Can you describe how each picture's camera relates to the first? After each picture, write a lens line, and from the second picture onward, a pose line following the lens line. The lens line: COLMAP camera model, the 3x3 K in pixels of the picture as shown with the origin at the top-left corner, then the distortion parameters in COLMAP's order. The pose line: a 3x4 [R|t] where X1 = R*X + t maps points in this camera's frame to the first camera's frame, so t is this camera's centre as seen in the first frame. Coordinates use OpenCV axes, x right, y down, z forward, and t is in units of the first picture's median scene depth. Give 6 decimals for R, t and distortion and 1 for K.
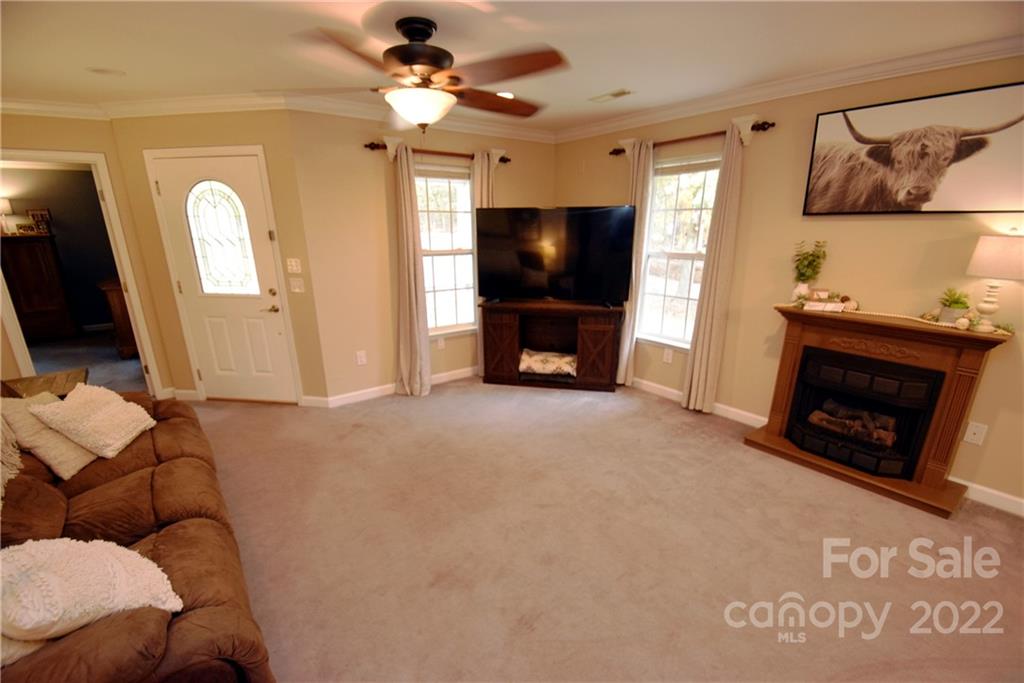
lens RADIAL K [[449.5, 0, 514.6], [0, 449.5, 361.2], [0, 0, 1]] dist [0.002400, -0.005250]
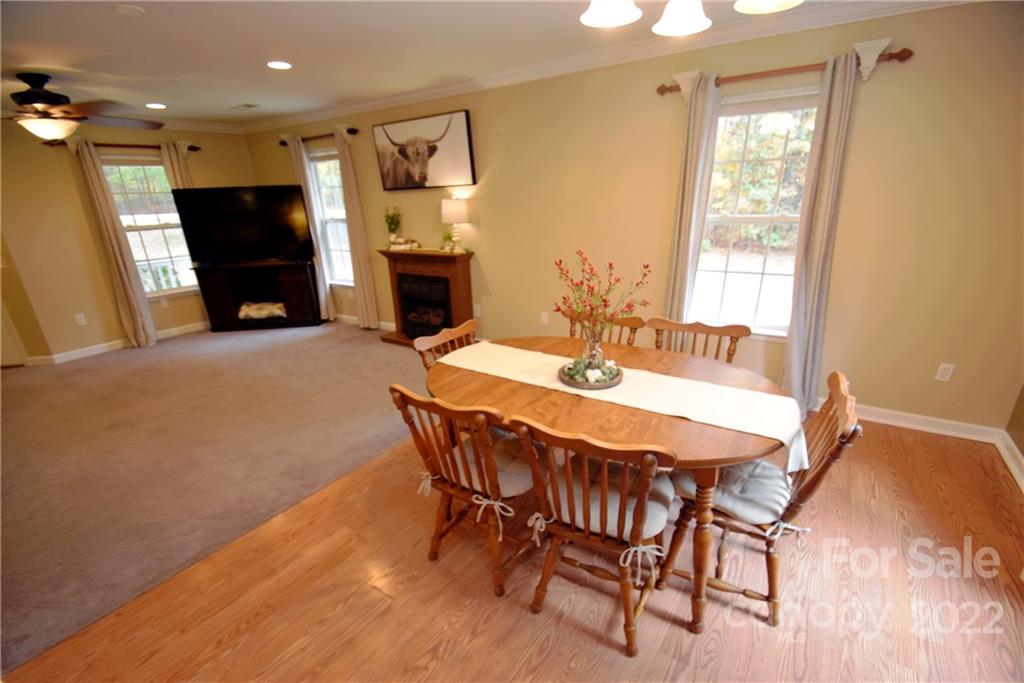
lens RADIAL K [[449.5, 0, 513.7], [0, 449.5, 367.6], [0, 0, 1]] dist [0.002400, -0.005250]
pose [[0.944893, -0.148341, 0.291841, 0.381311], [0.125907, 0.987548, 0.094317, 0.147322], [-0.302198, -0.052375, 0.951805, -0.498264]]
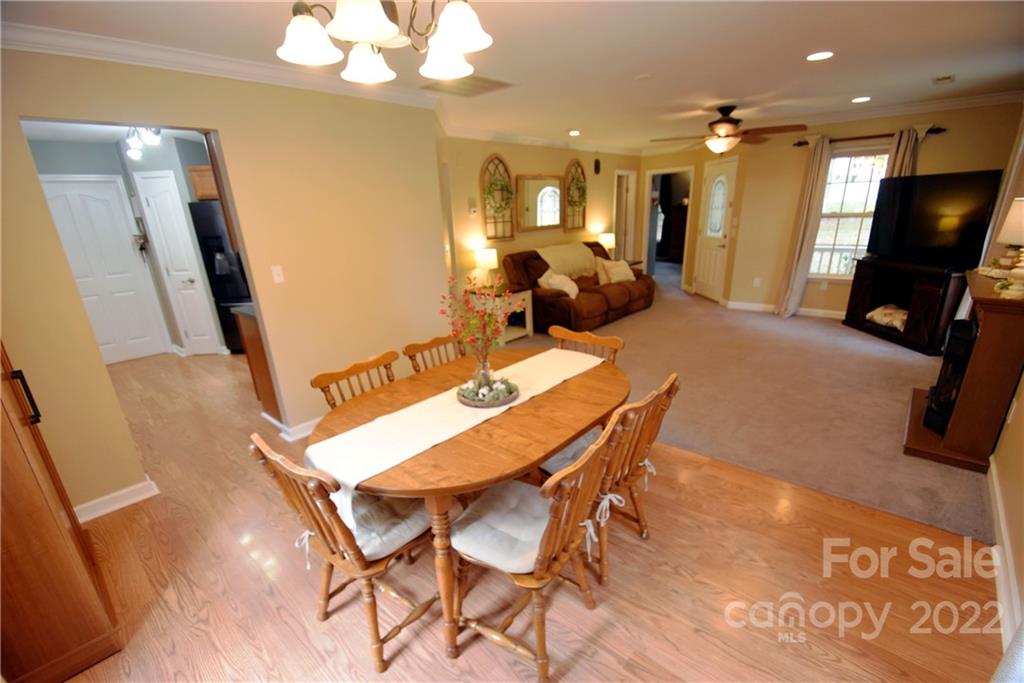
lens RADIAL K [[449.5, 0, 509.9], [0, 449.5, 367.8], [0, 0, 1]] dist [0.002400, -0.005250]
pose [[0.189242, 0.319087, -0.928639, 1.045523], [-0.236046, 0.932779, 0.272407, 0.043792], [0.953137, 0.167650, 0.251840, -0.180451]]
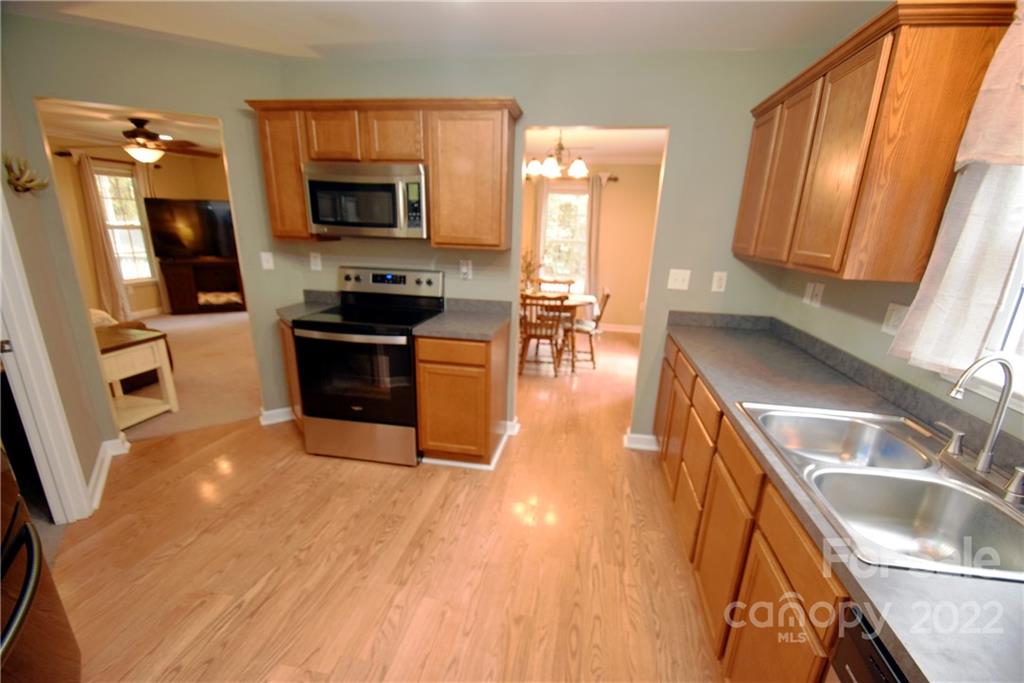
lens RADIAL K [[449.5, 0, 516.1], [0, 449.5, 365.8], [0, 0, 1]] dist [0.002400, -0.005250]
pose [[0.728332, -0.182668, 0.660427, -0.278852], [0.162714, 0.982350, 0.092264, 0.288084], [-0.665625, 0.040262, 0.745200, -0.966307]]
